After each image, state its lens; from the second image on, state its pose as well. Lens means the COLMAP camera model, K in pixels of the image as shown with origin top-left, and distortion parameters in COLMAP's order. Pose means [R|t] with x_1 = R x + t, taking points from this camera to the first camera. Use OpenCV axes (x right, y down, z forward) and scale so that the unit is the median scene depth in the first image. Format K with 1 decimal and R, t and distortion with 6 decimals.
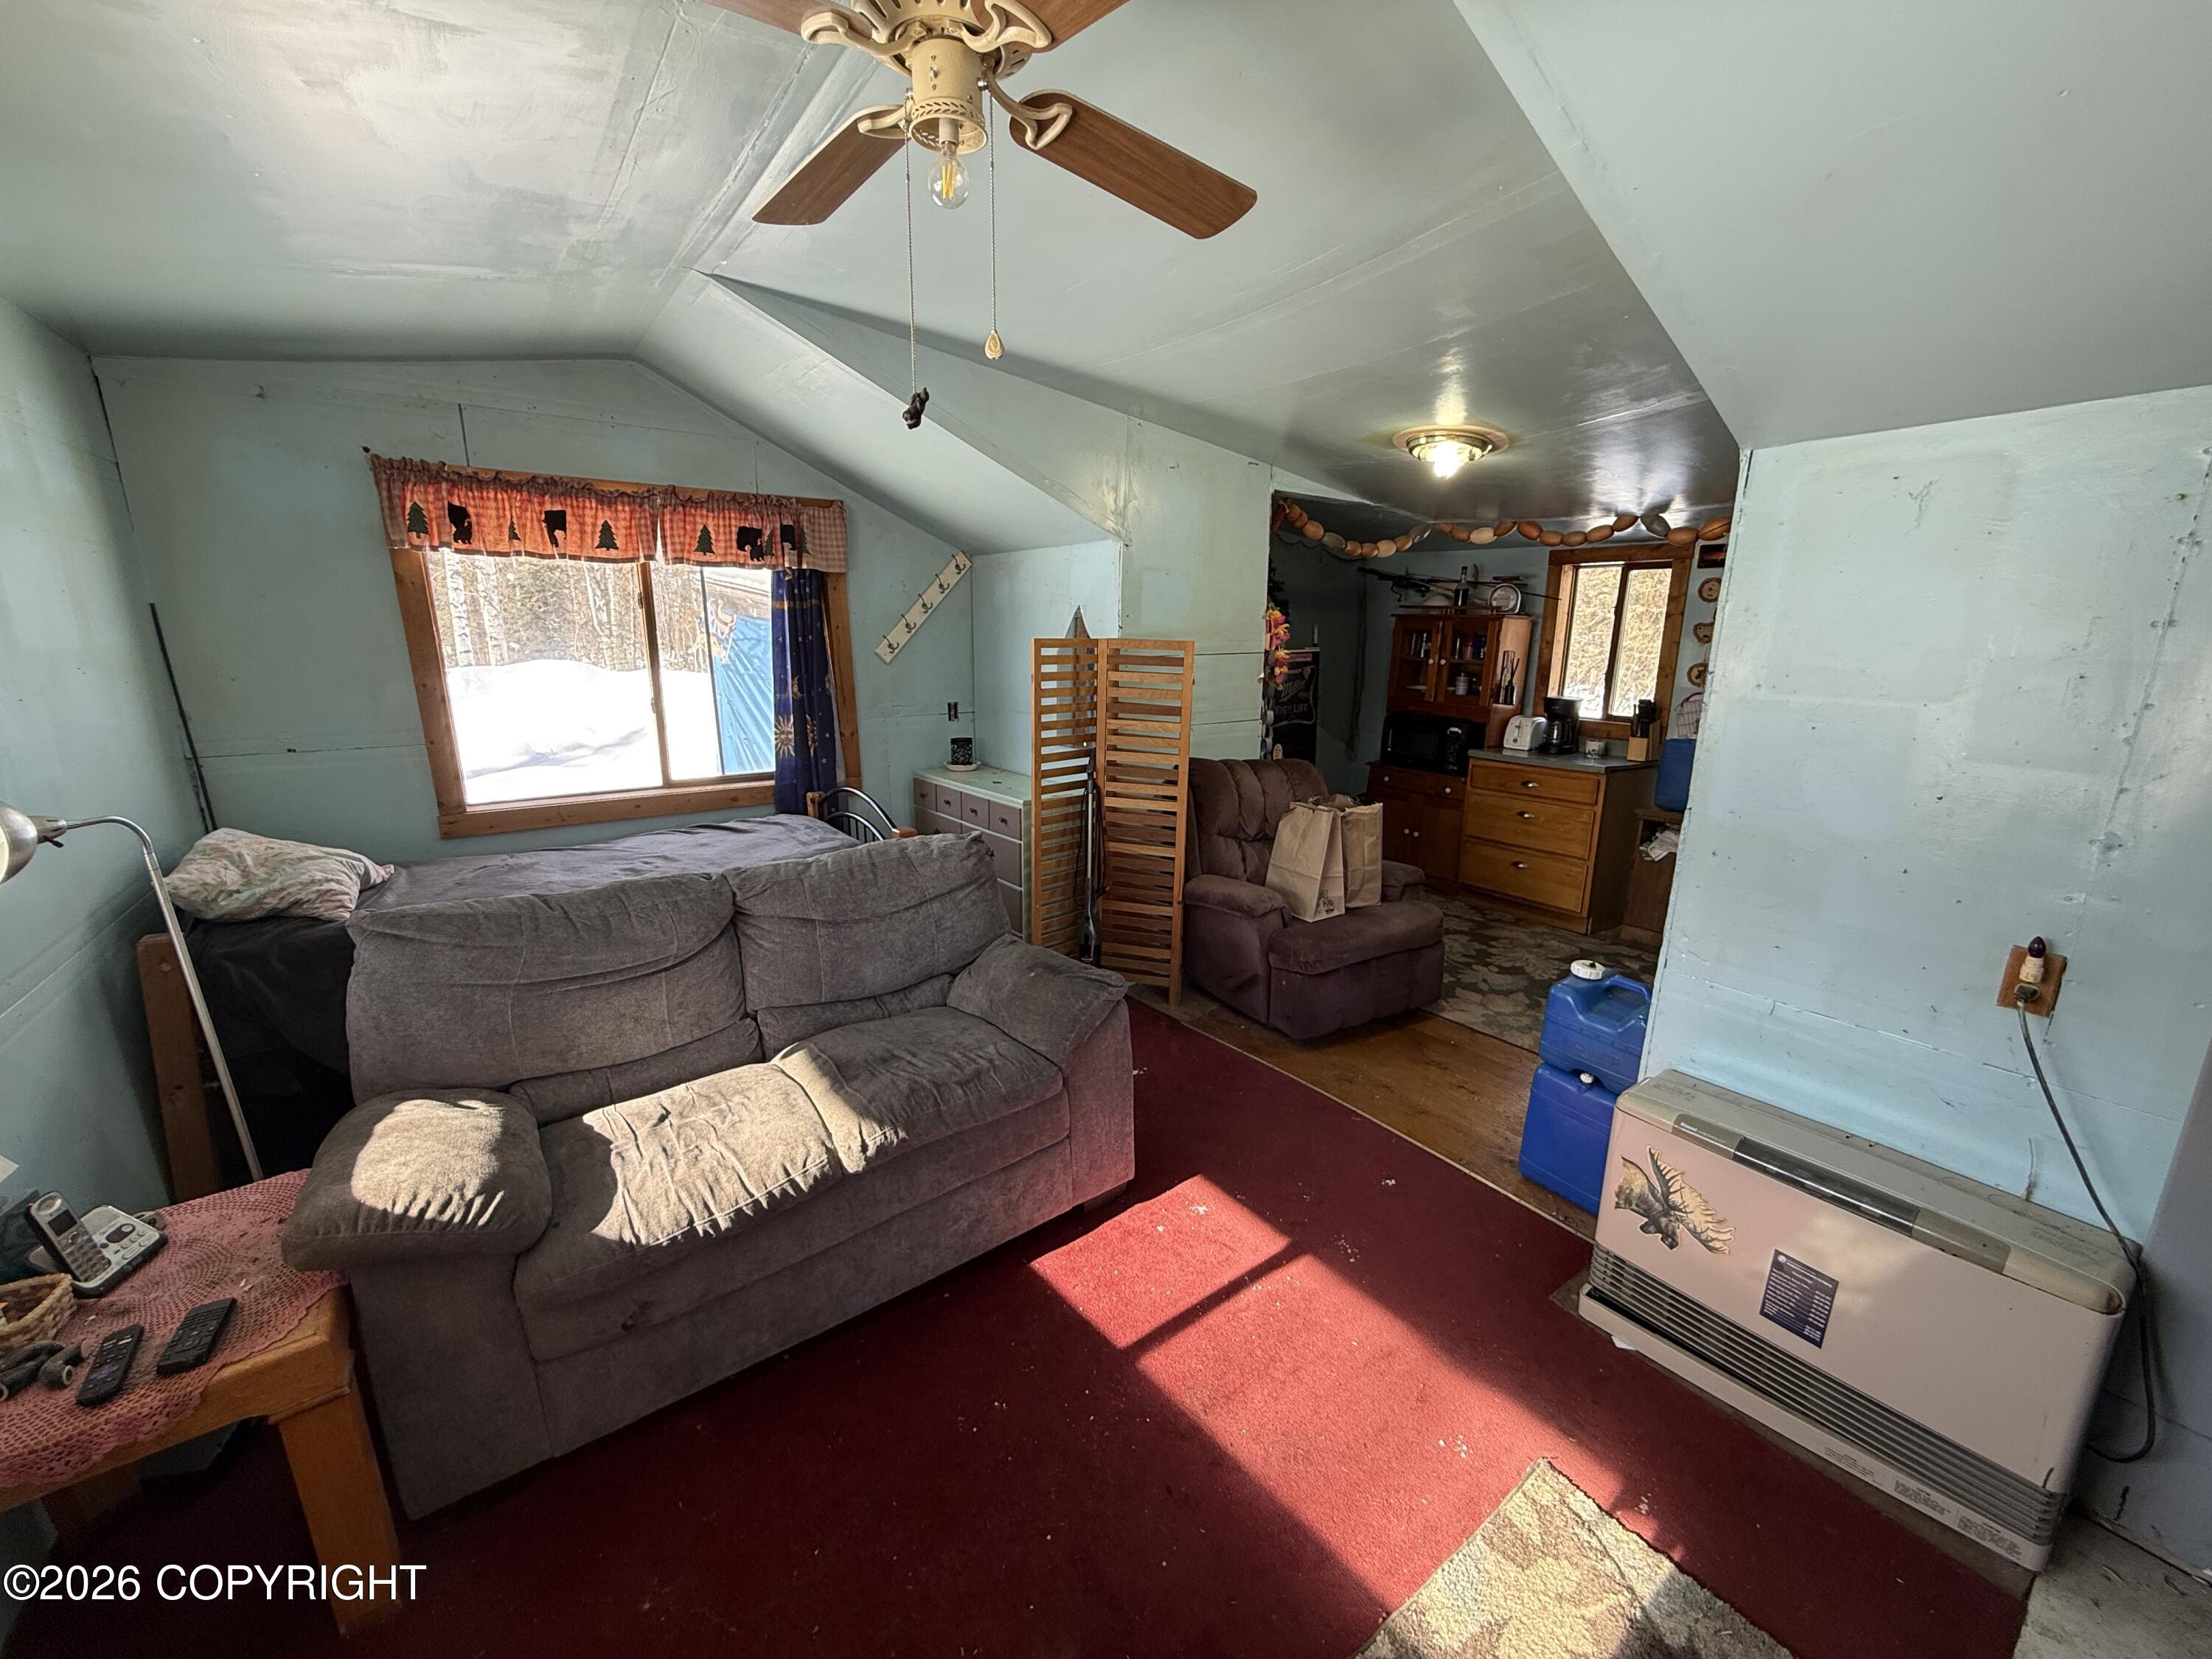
lens RADIAL K [[878.4, 0, 1104.1], [0, 878.4, 827.3], [0, 0, 1]] dist [-0.000802, 0.000136]
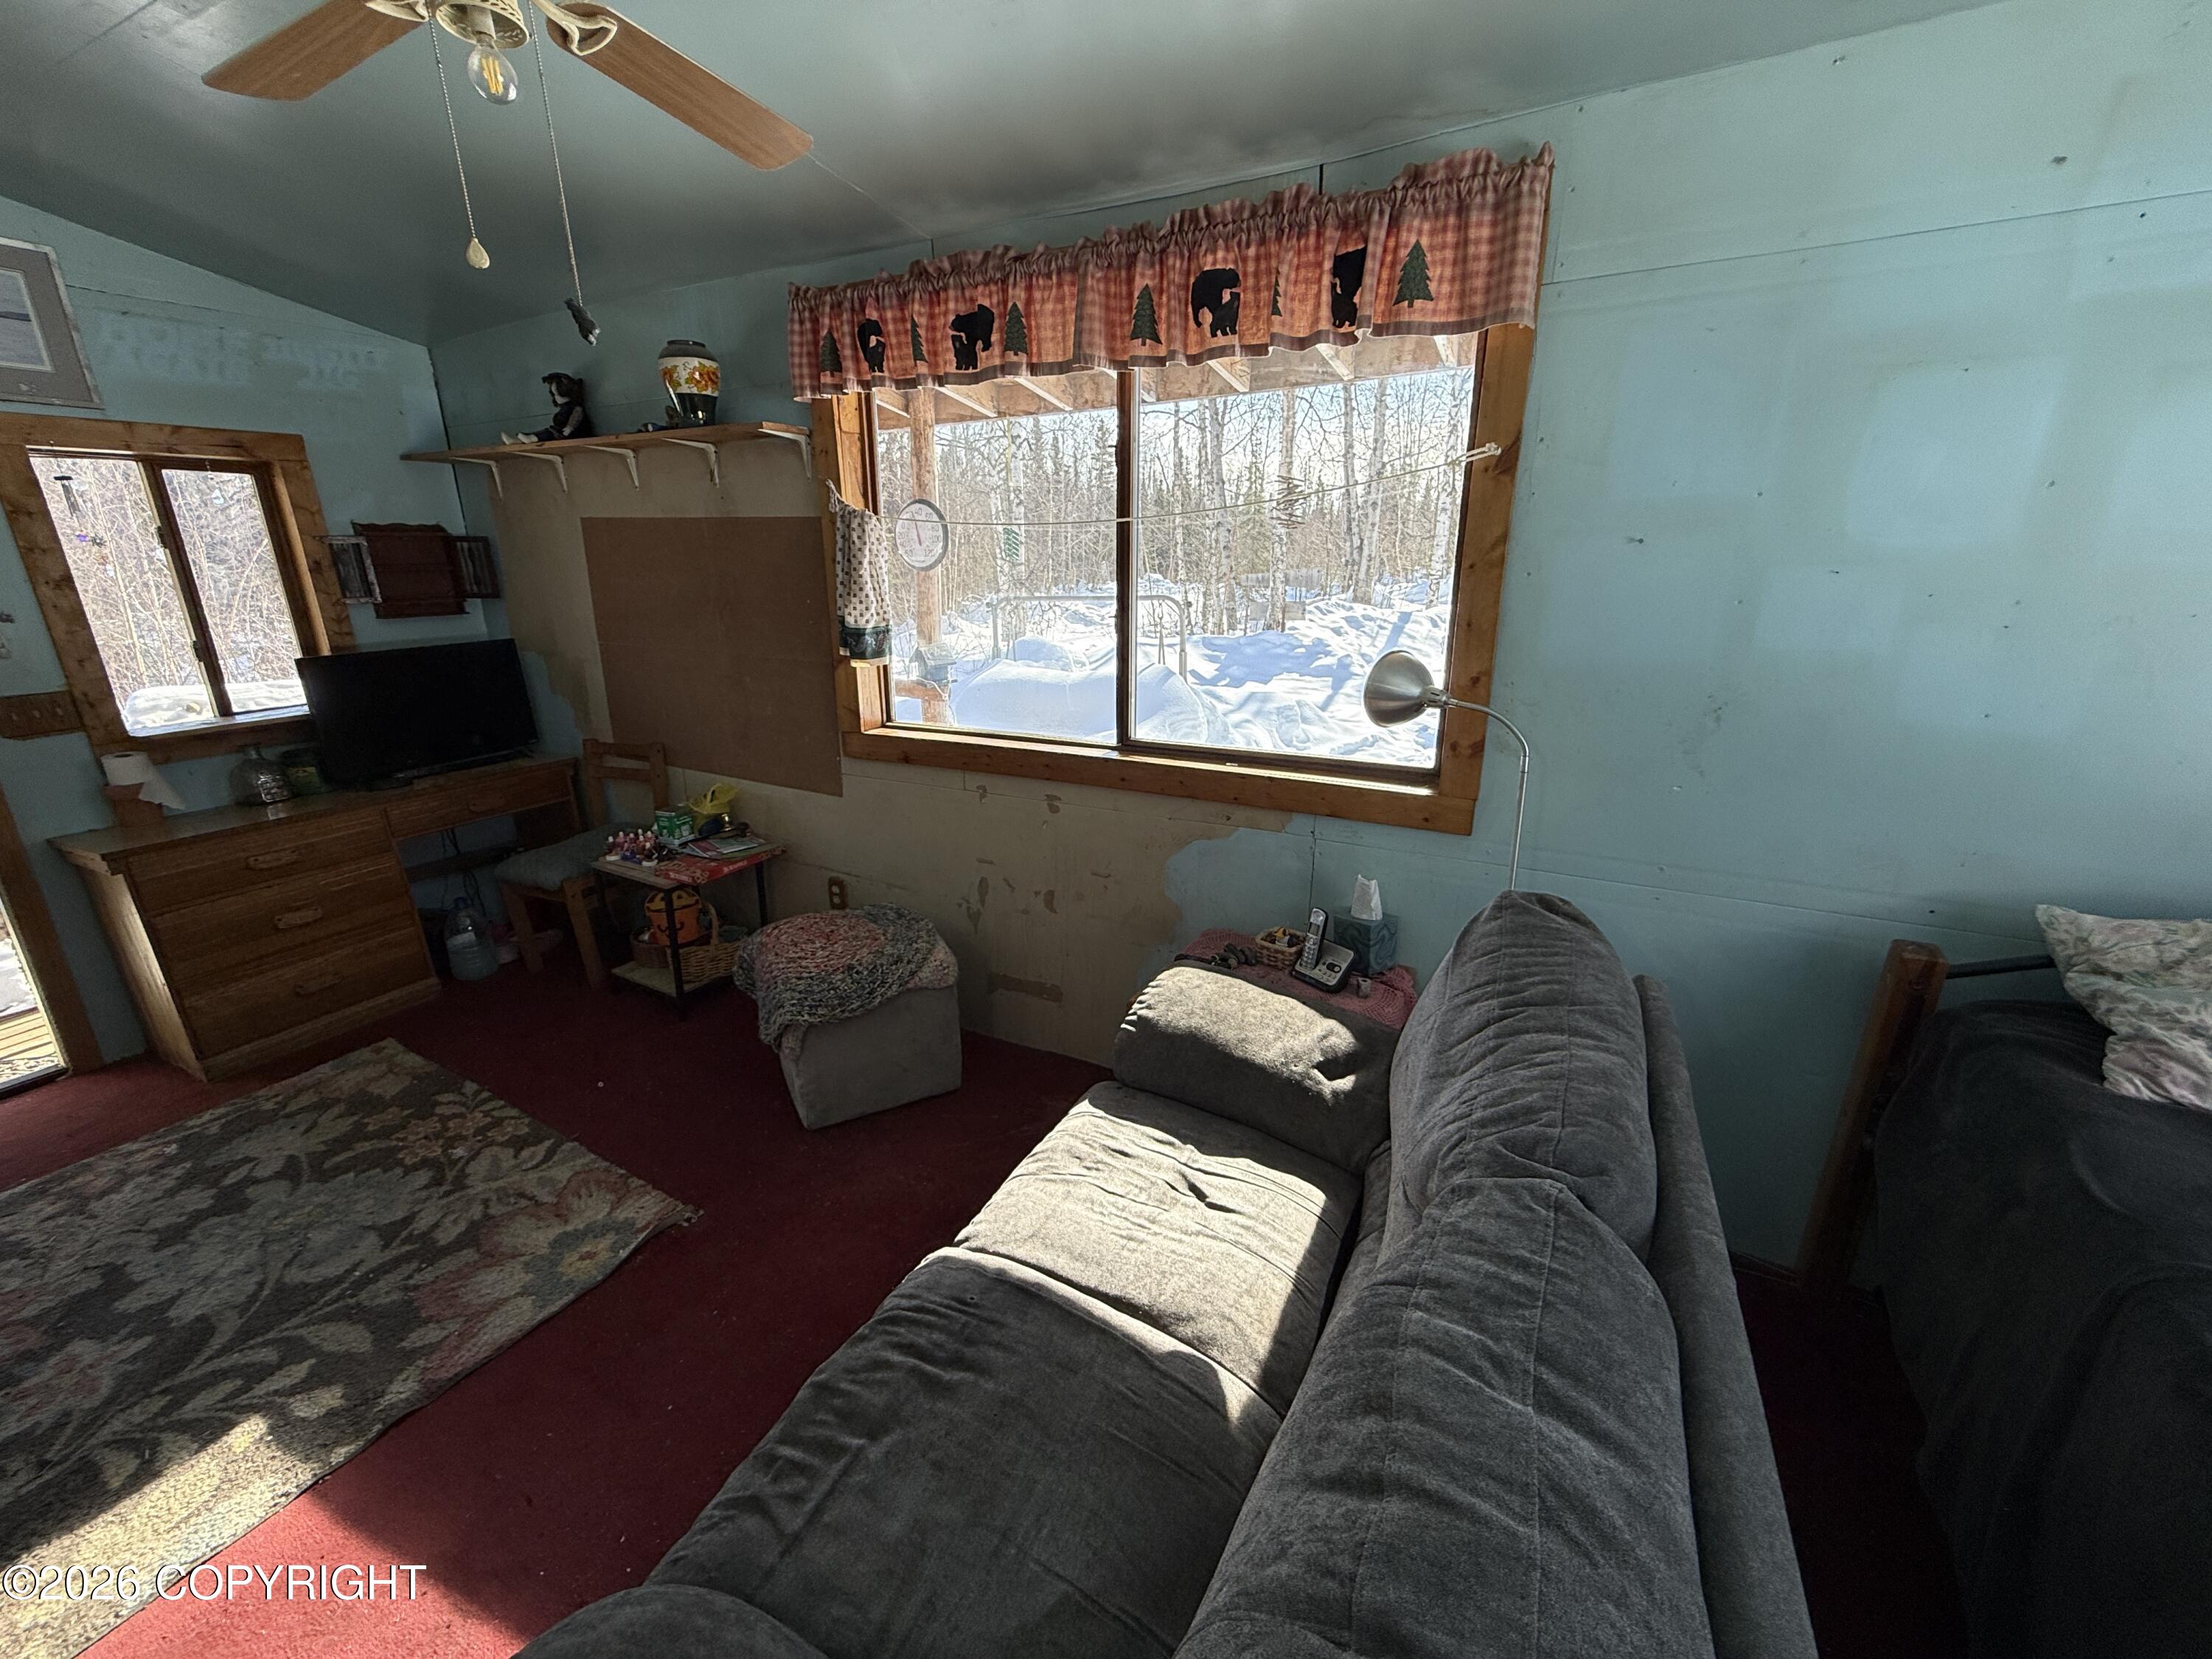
lens RADIAL K [[878.4, 0, 1110.9], [0, 878.4, 831.8], [0, 0, 1]] dist [-0.000802, 0.000136]
pose [[-0.894748, 0.140616, -0.423855, -0.084146], [-0.090819, 0.872000, 0.481008, -0.167150], [0.437239, 0.468875, -0.767449, 0.768387]]
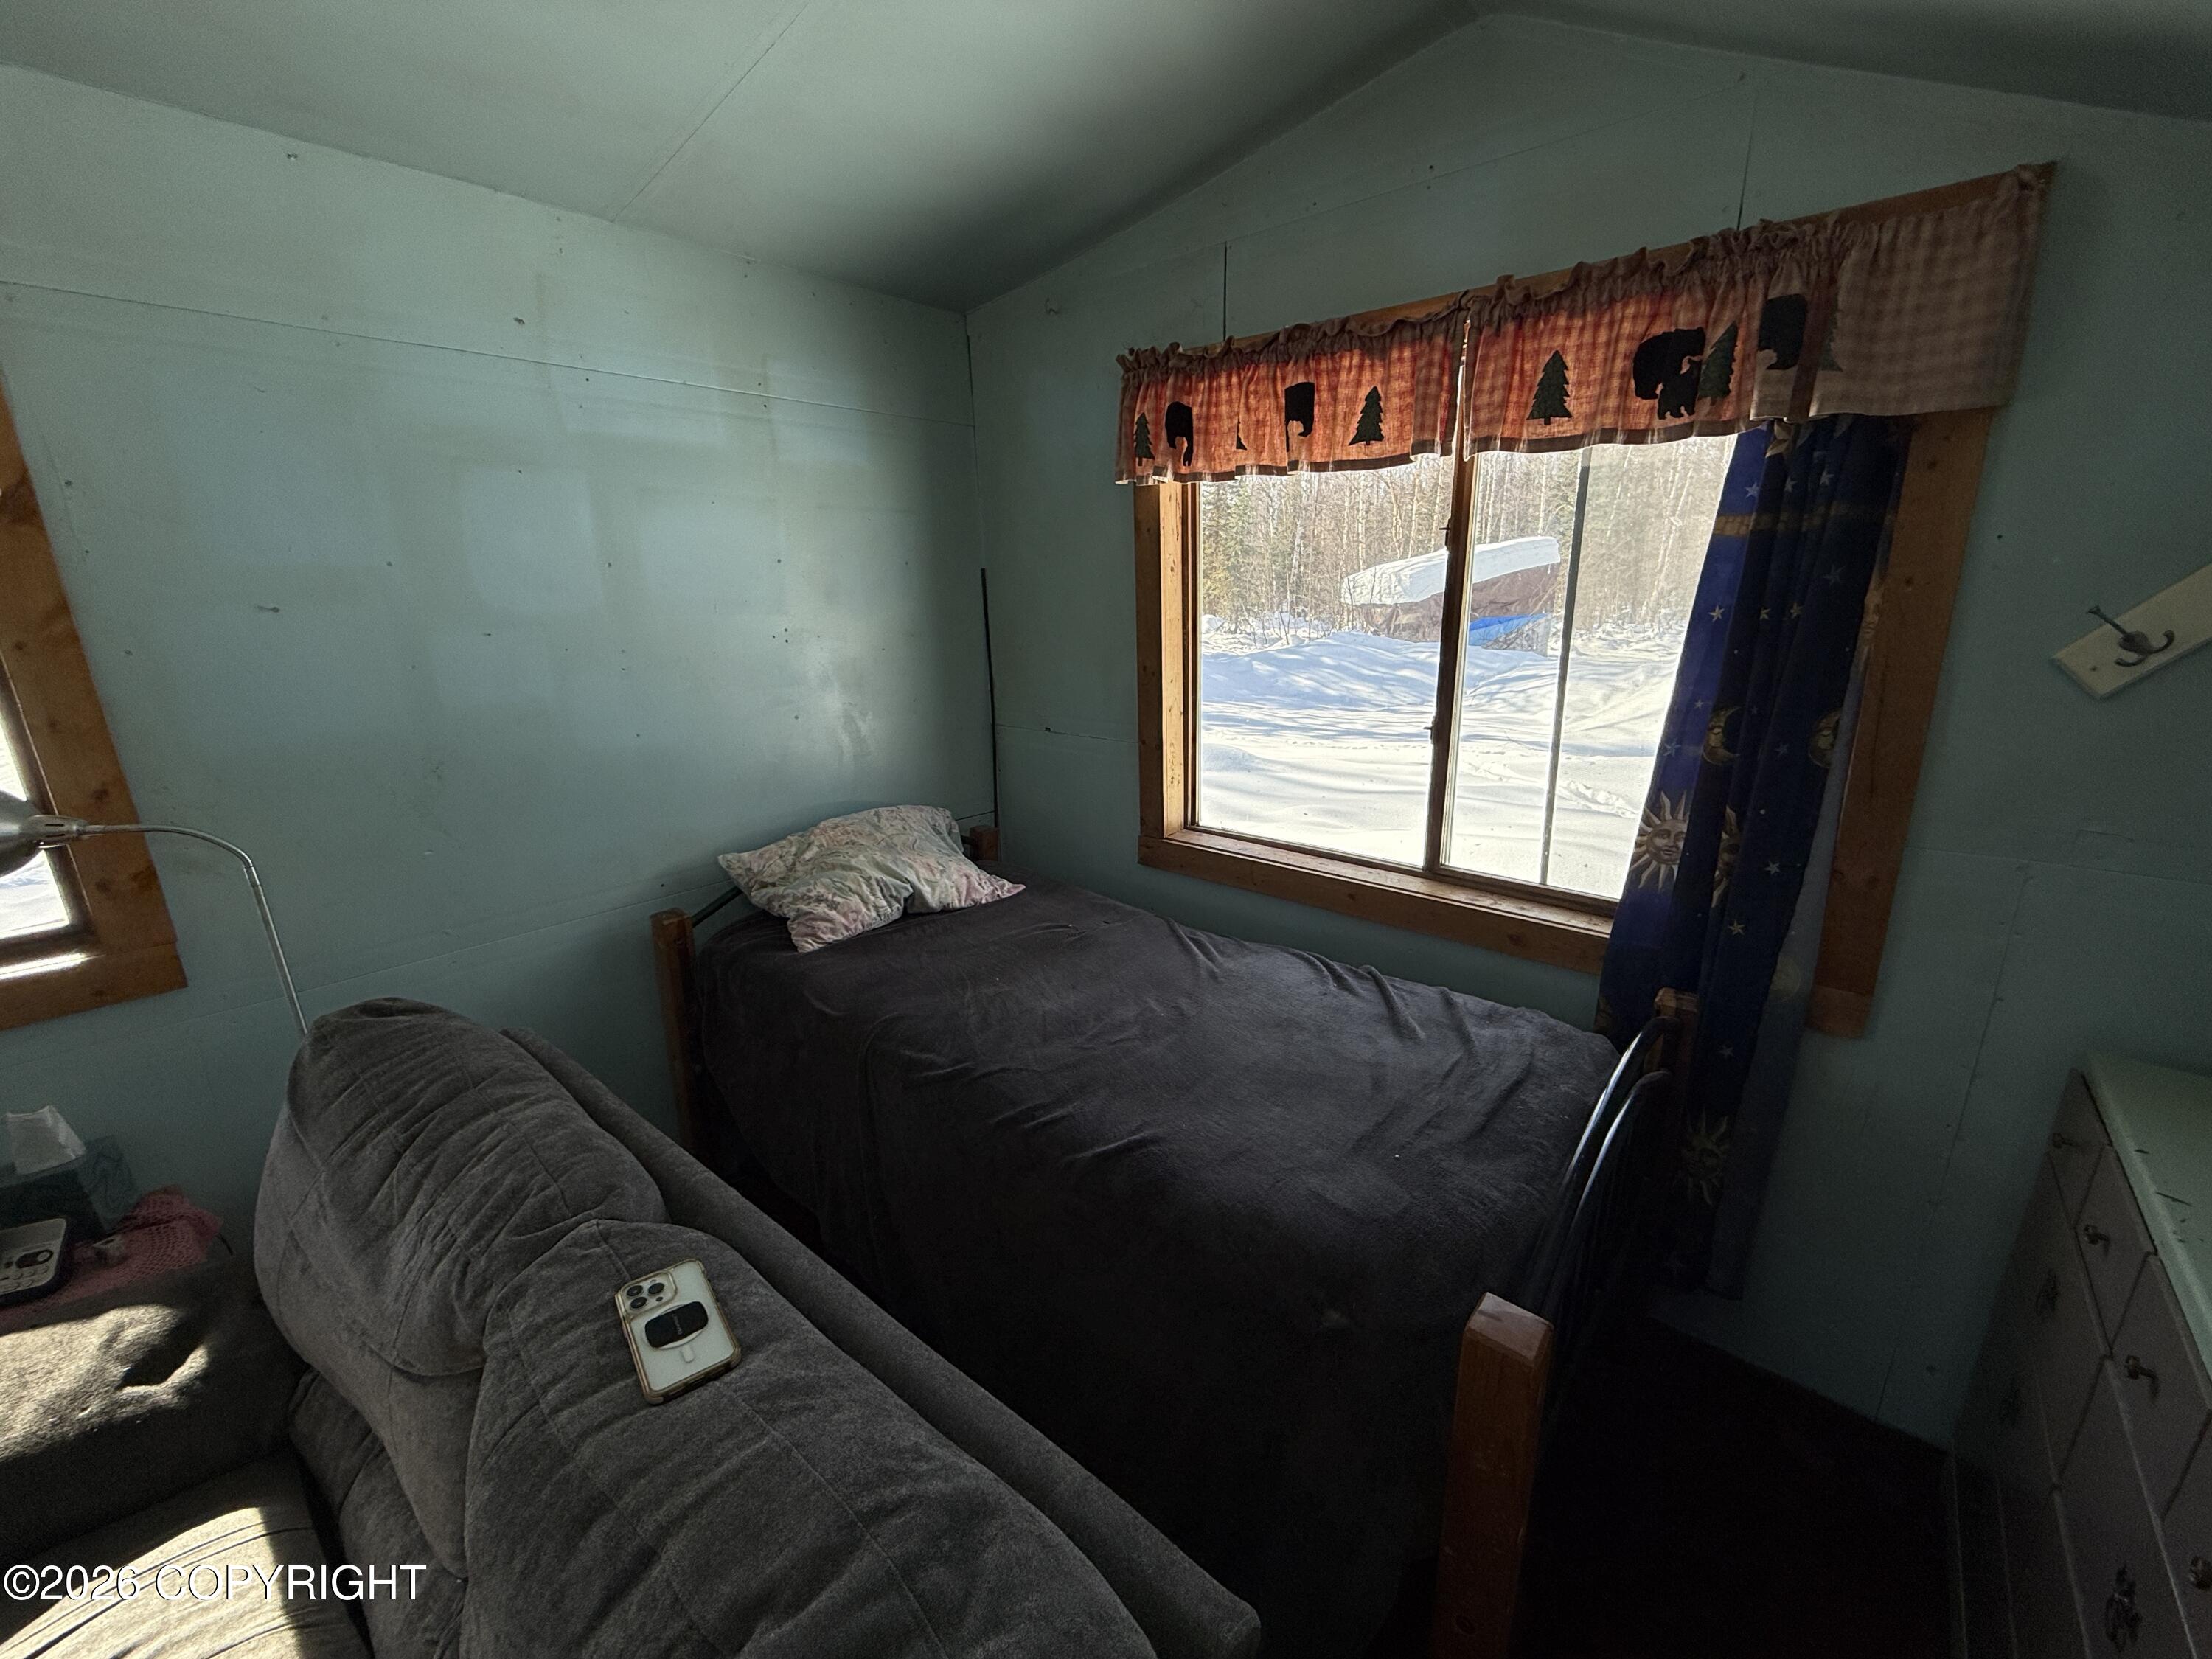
lens RADIAL K [[878.4, 0, 1097.2], [0, 878.4, 829.6], [0, 0, 1]] dist [-0.000802, 0.000136]
pose [[0.231519, 0.255812, -0.938594, -0.034028], [-0.200543, 0.956635, 0.211262, -0.171041], [0.951936, 0.139318, 0.272780, 0.734095]]
